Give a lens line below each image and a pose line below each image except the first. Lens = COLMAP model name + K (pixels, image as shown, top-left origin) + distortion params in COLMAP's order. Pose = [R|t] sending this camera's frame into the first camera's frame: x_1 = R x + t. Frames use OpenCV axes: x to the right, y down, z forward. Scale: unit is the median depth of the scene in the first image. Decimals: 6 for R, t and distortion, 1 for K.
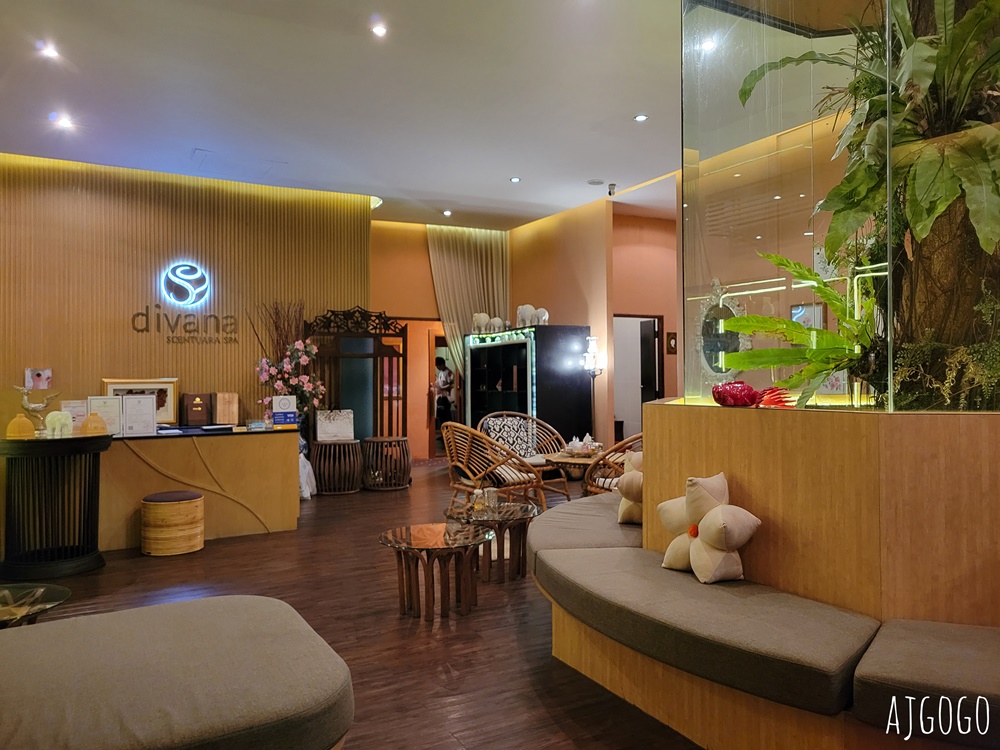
lens RADIAL K [[730.7, 0, 499.9], [0, 730.7, 376.3], [0, 0, 1]] dist [0.004861, -0.002772]
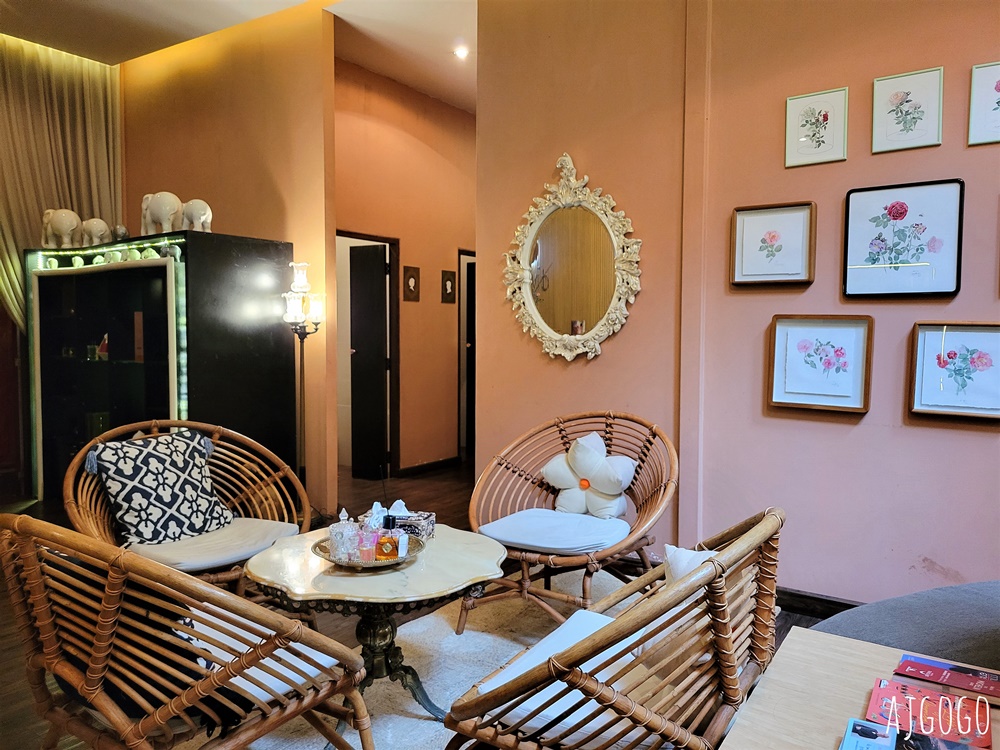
lens RADIAL K [[730.7, 0, 508.8], [0, 730.7, 378.9], [0, 0, 1]] dist [0.004861, -0.002772]
pose [[0.875973, -0.017066, 0.482058, 0.000091], [-0.014785, 0.997954, 0.062197, -0.003534], [-0.482134, -0.061610, 0.873929, 0.434517]]
